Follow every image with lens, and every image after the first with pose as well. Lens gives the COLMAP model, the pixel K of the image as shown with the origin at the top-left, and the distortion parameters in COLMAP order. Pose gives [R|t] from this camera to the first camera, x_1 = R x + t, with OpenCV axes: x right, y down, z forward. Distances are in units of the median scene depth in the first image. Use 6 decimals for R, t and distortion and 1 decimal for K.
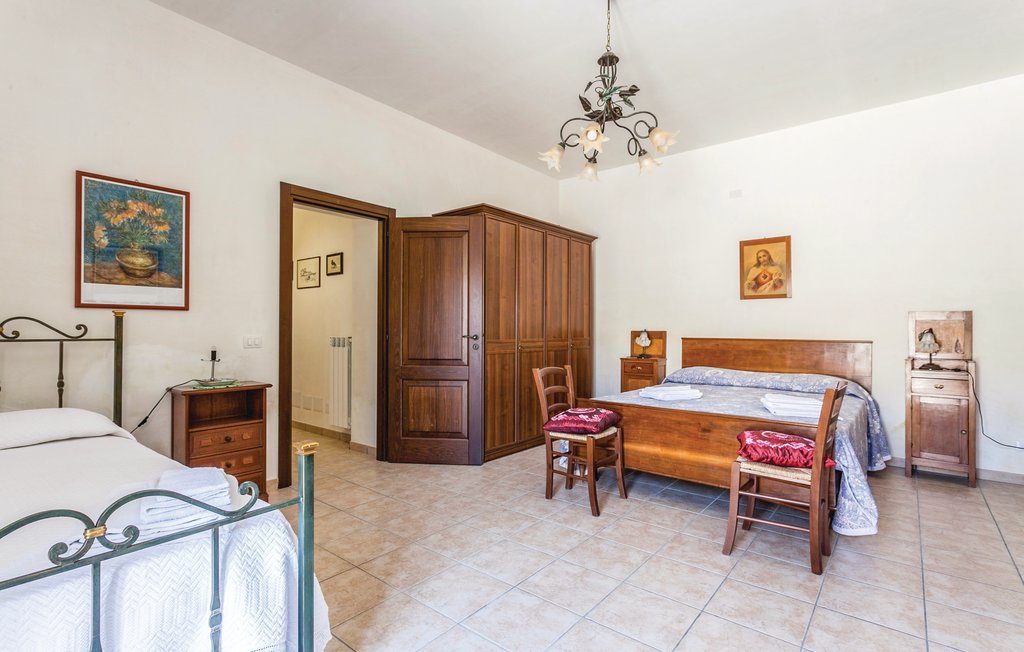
lens RADIAL K [[483.1, 0, 511.8], [0, 483.1, 328.5], [0, 0, 1]] dist [0.001952, -0.000144]
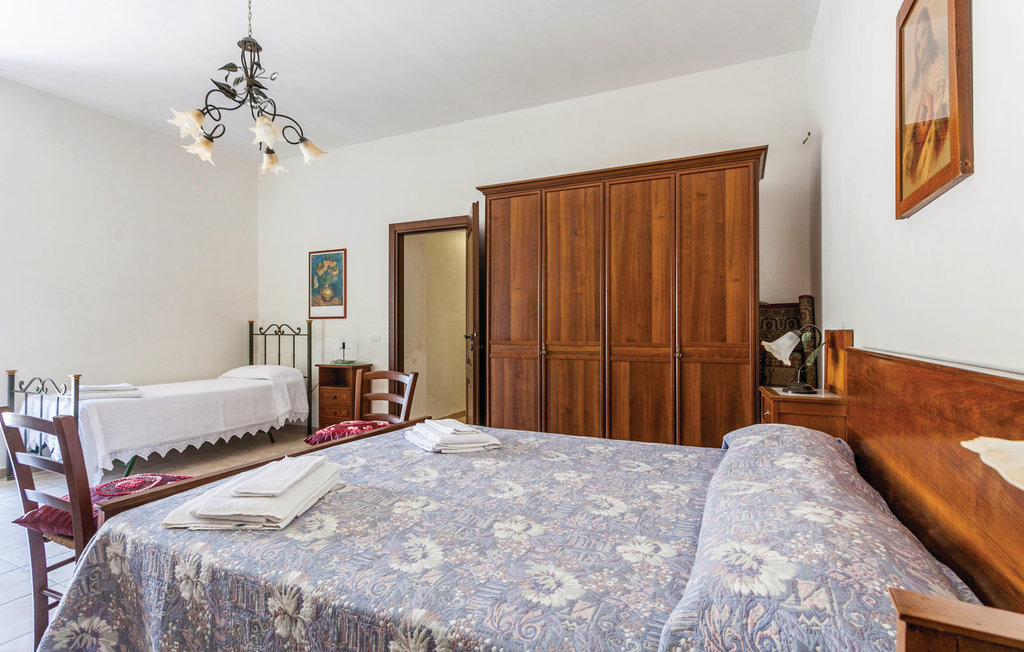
lens RADIAL K [[483.1, 0, 513.1], [0, 483.1, 327.1], [0, 0, 1]] dist [0.001952, -0.000144]
pose [[0.249537, -0.006961, -0.968340, 1.145873], [0.005416, 0.999969, -0.005793, 0.006411], [0.968350, -0.003799, 0.249567, 1.175829]]
